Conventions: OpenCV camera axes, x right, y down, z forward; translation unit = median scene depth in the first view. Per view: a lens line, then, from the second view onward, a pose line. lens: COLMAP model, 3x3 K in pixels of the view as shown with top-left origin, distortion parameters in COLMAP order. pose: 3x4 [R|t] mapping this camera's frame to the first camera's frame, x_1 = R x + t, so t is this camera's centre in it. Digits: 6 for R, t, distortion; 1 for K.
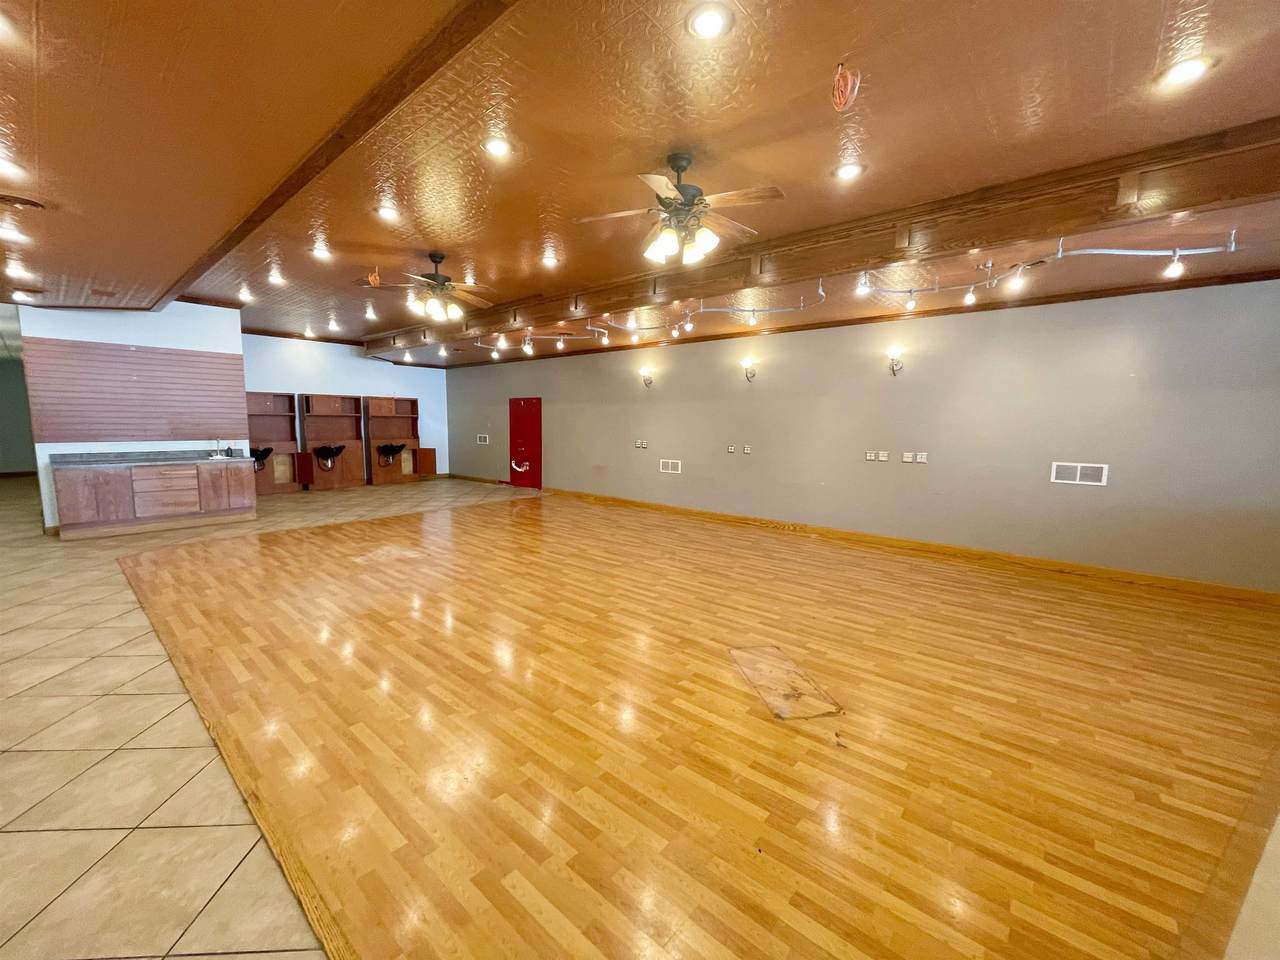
lens RADIAL K [[519.6, 0, 635.4], [0, 519.6, 473.6], [0, 0, 1]] dist [-0.018946, -0.000069]
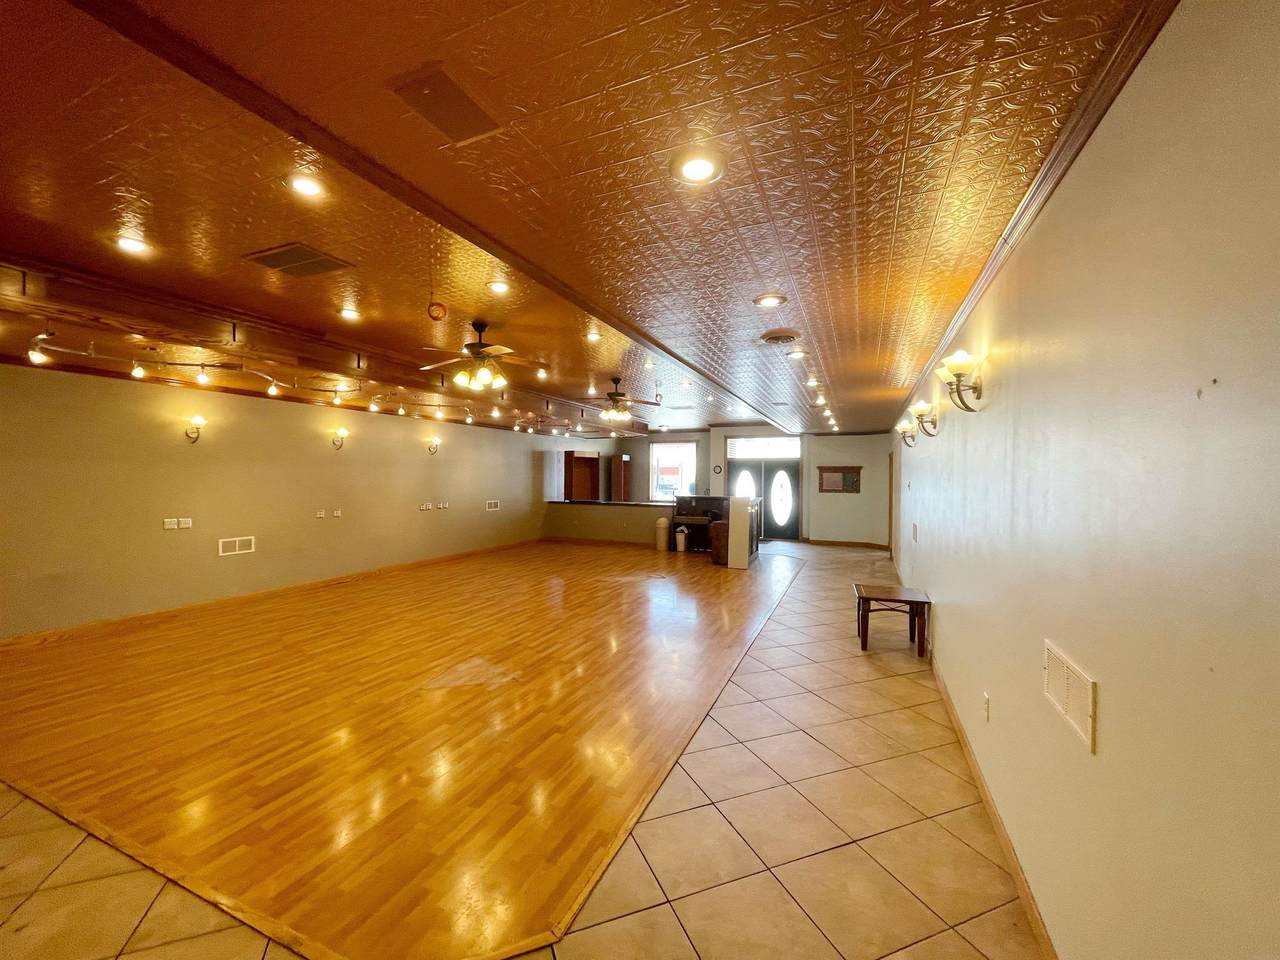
lens RADIAL K [[519.6, 0, 635.4], [0, 519.6, 483.0], [0, 0, 1]] dist [-0.018946, -0.000069]
pose [[-0.299959, -0.034157, 0.953341, -1.242617], [0.079385, 0.994999, 0.060627, -0.157142], [-0.950643, 0.093866, -0.295747, 0.924867]]
